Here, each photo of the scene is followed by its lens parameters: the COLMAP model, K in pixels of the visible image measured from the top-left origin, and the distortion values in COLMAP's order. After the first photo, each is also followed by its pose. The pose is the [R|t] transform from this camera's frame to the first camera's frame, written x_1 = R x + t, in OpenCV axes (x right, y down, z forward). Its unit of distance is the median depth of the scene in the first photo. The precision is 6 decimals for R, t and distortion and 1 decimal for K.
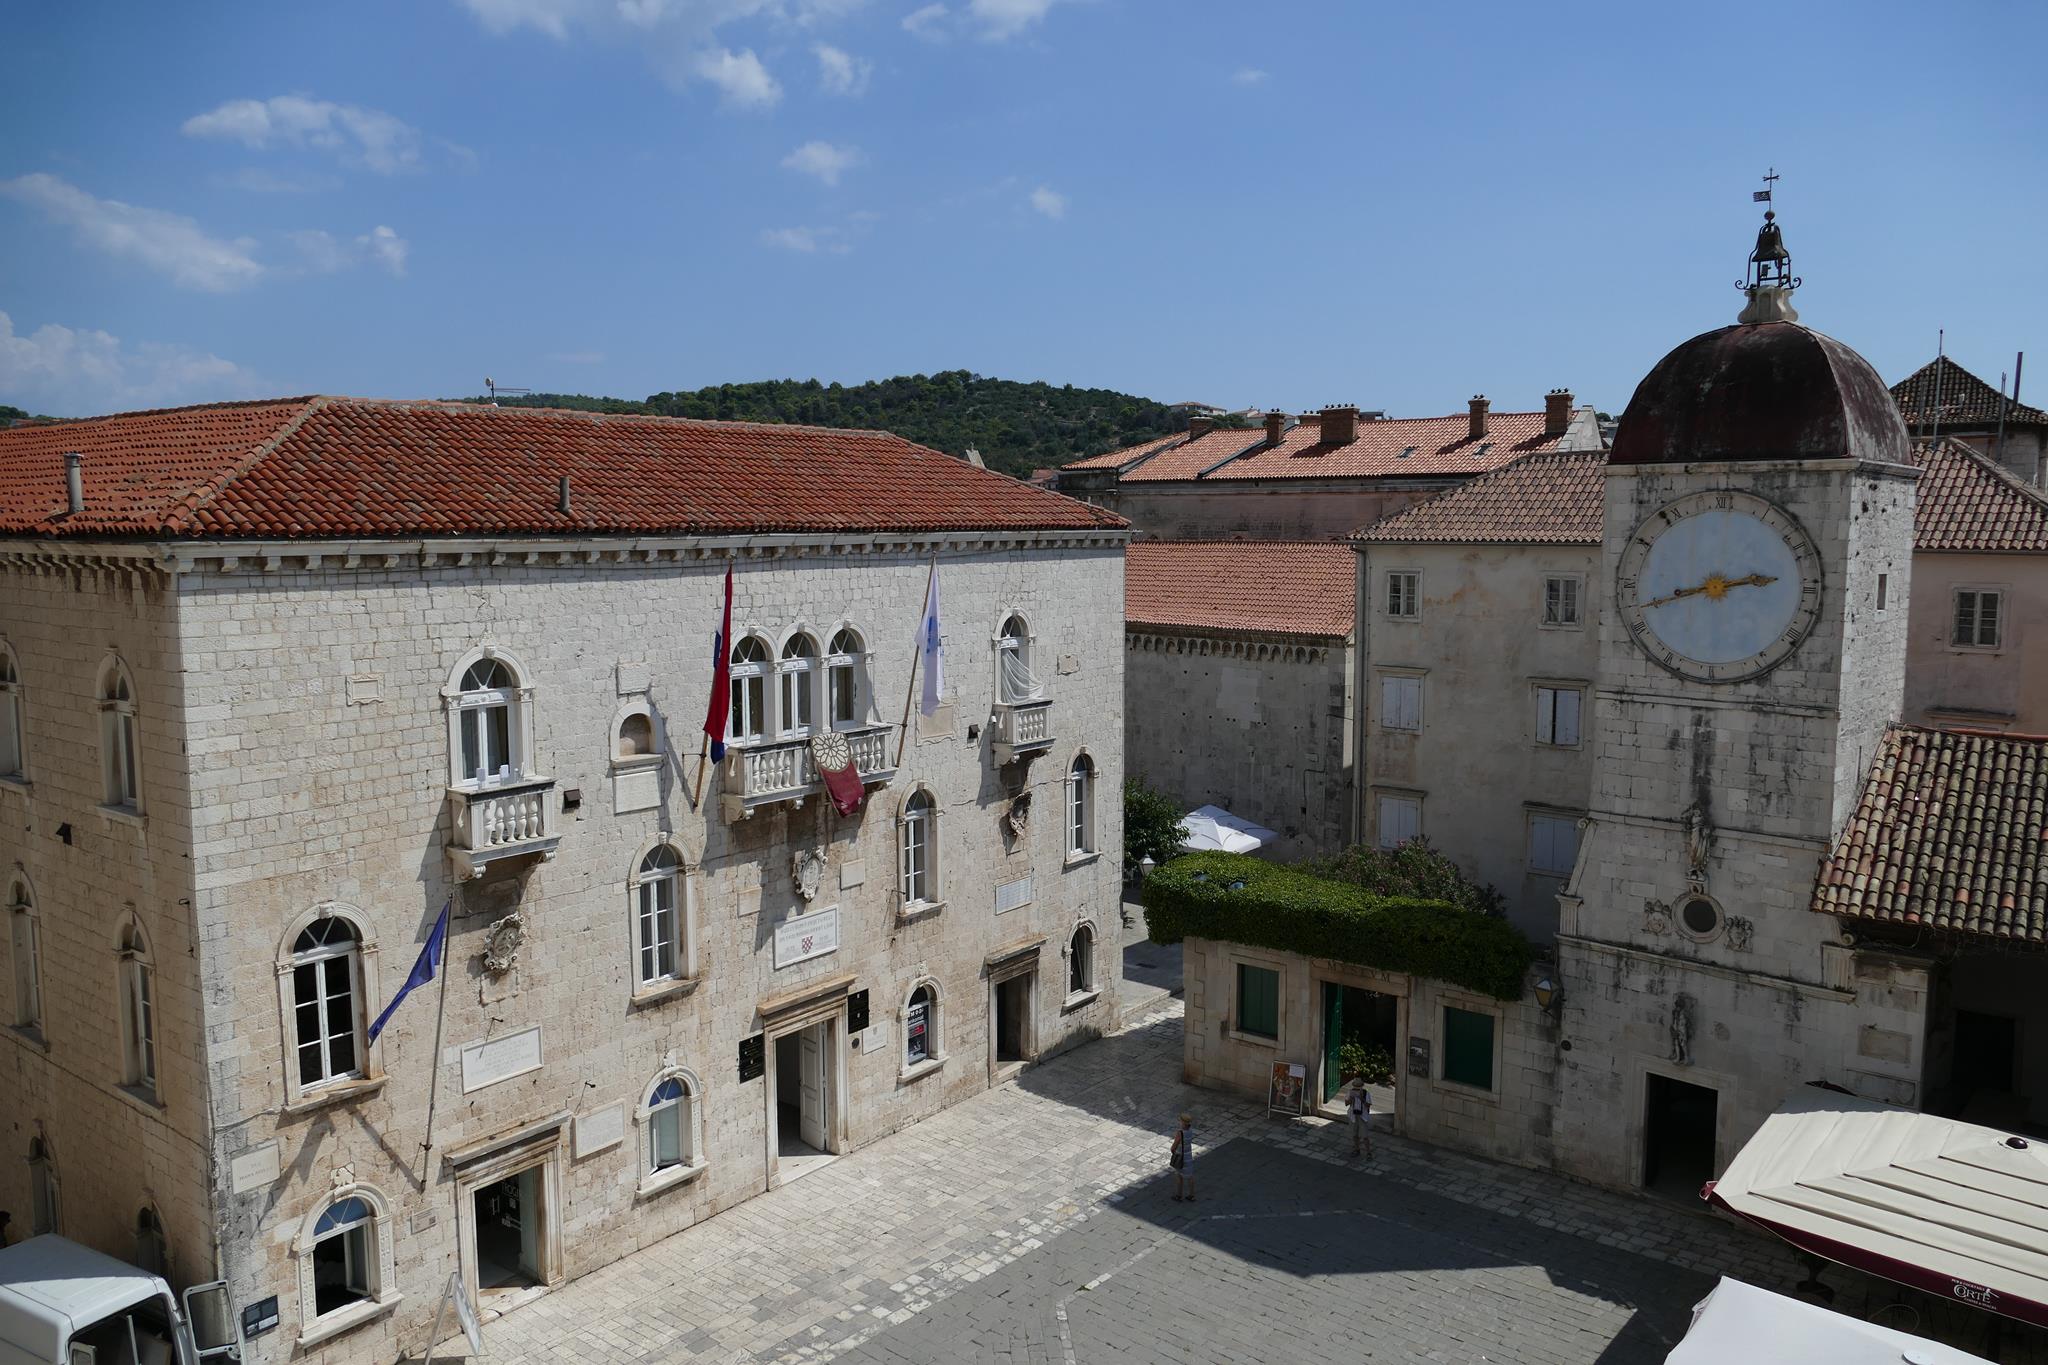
lens RADIAL K [[1430.0, 0, 1022.0], [0, 1430.0, 680.7], [0, 0, 1]] dist [-0.024194, 0.000538]
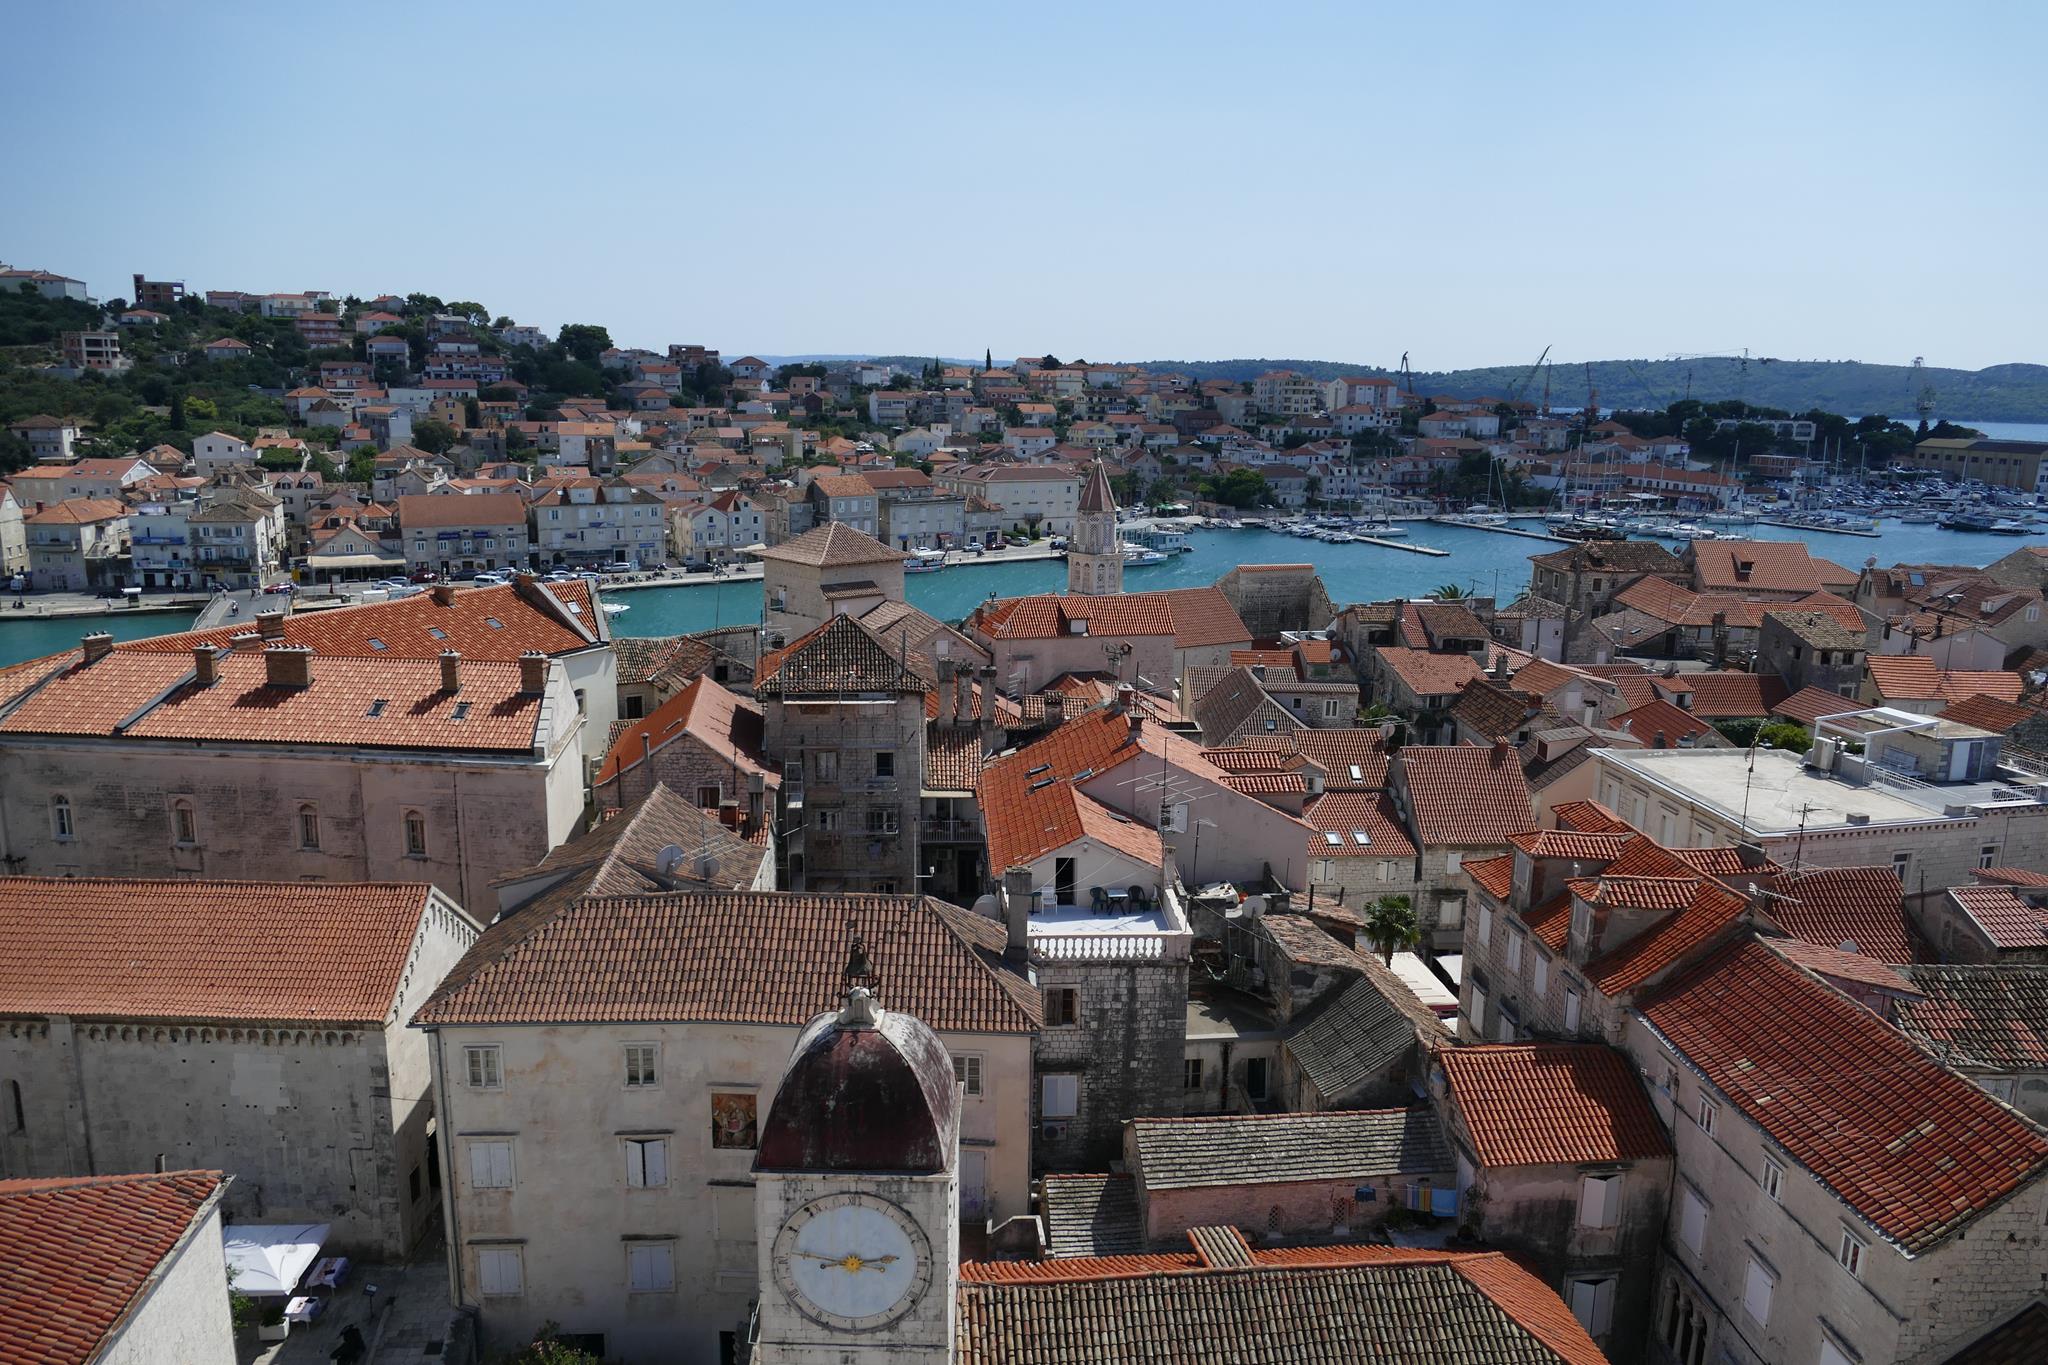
lens RADIAL K [[1430.0, 0, 1020.6], [0, 1430.0, 669.7], [0, 0, 1]] dist [-0.024194, 0.000538]
pose [[0.717383, -0.126998, 0.685006, -0.182807], [0.063185, 0.991053, 0.117566, -0.685209], [-0.693808, -0.041058, 0.718989, 0.027300]]
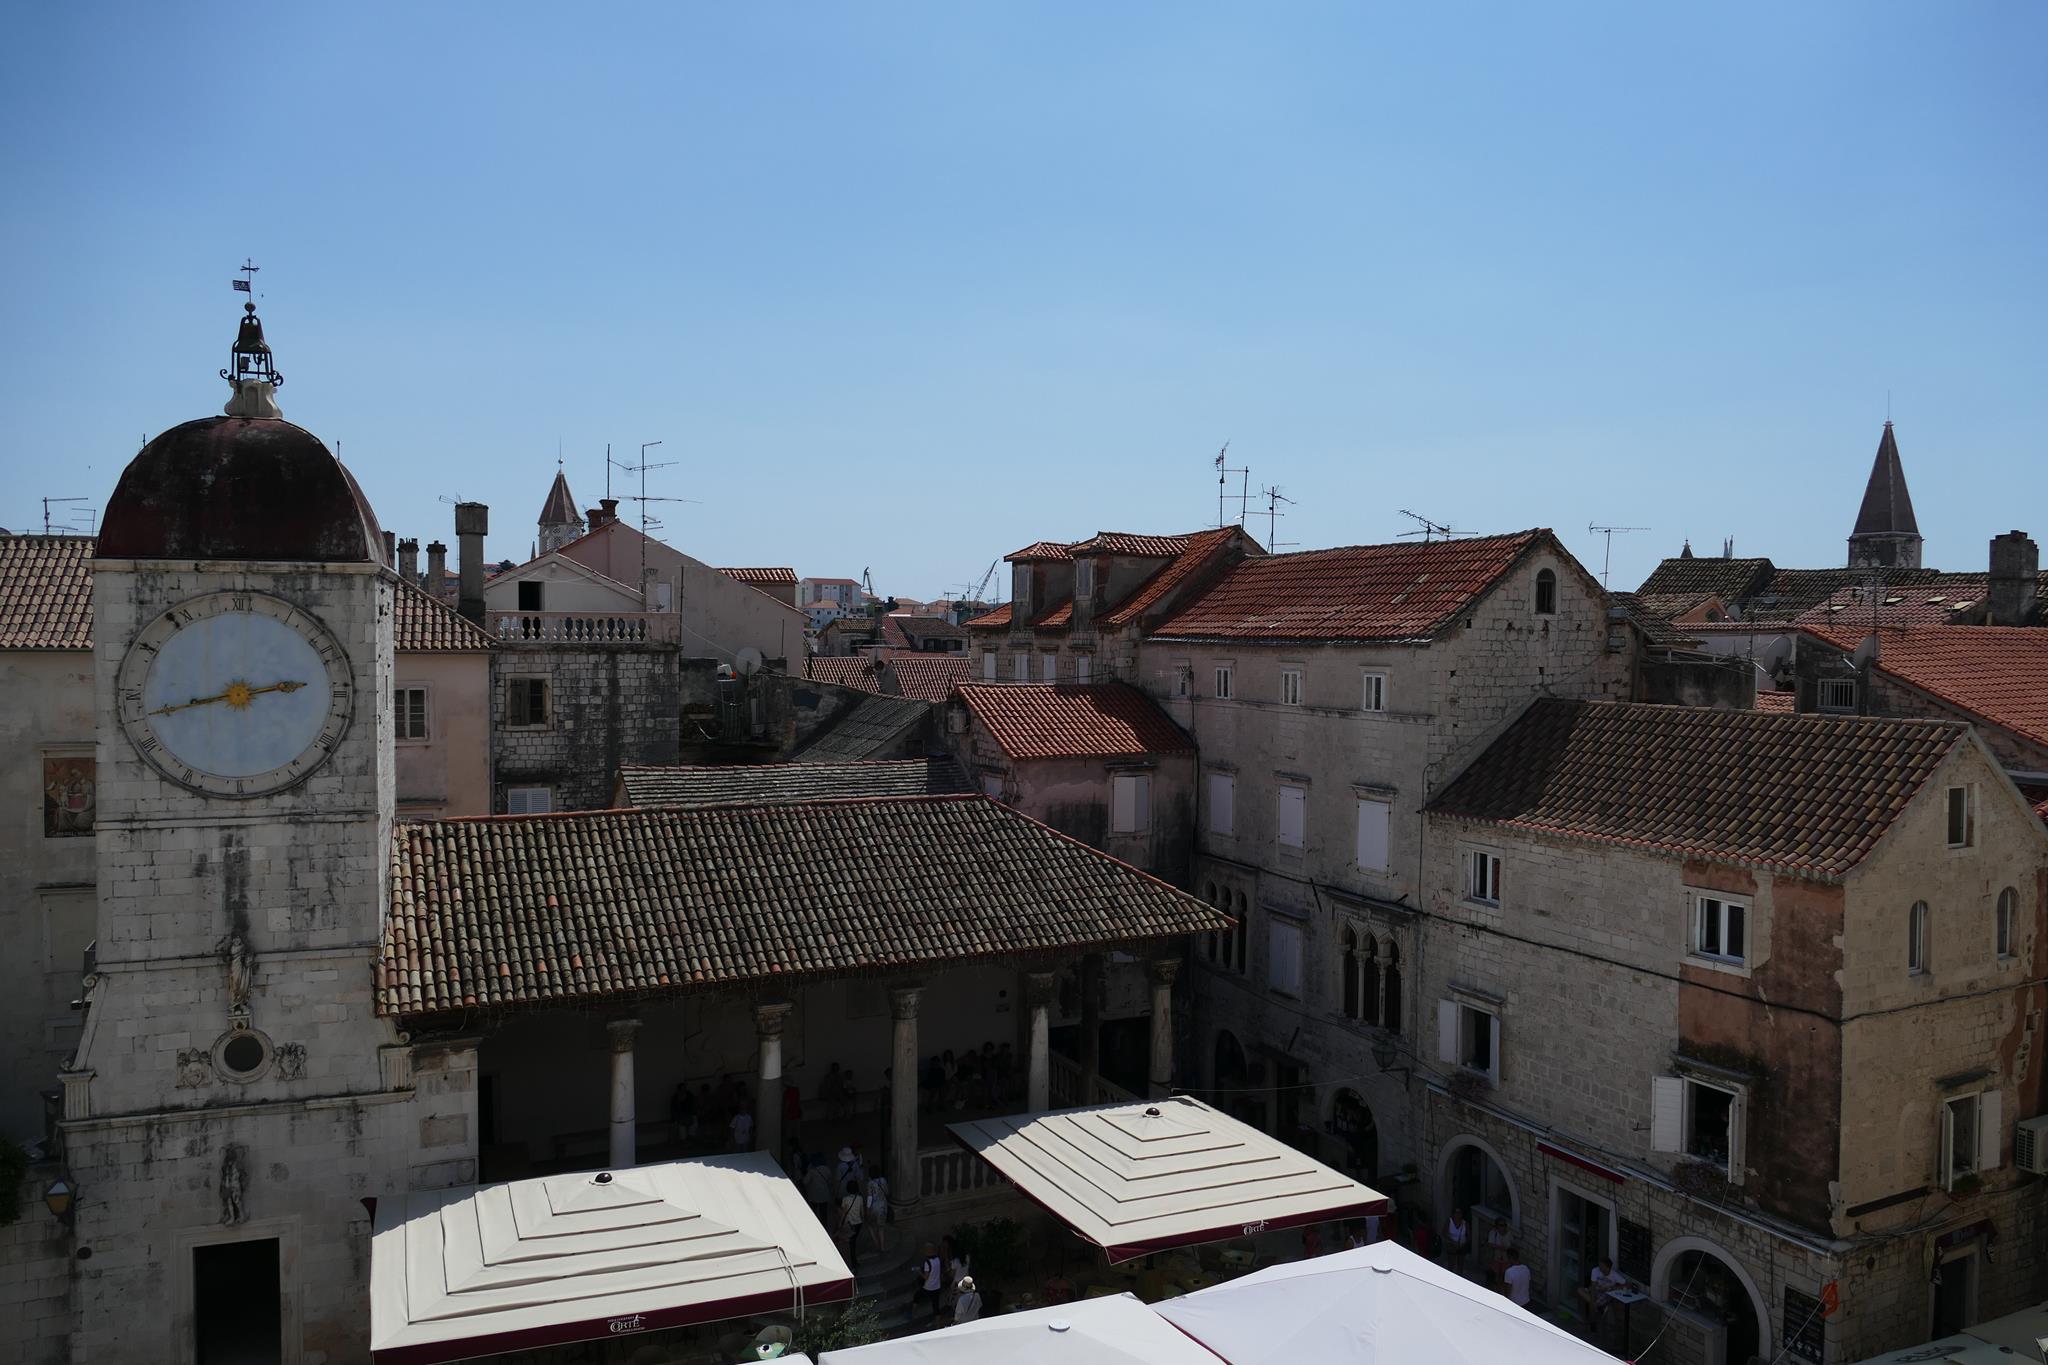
lens RADIAL K [[1430.0, 0, 1018.5], [0, 1430.0, 673.5], [0, 0, 1]] dist [-0.024194, 0.000538]
pose [[0.423584, -0.025033, 0.905511, -0.128964], [0.090968, 0.995740, -0.015026, -0.018655], [-0.901278, 0.088737, 0.424057, 0.141773]]
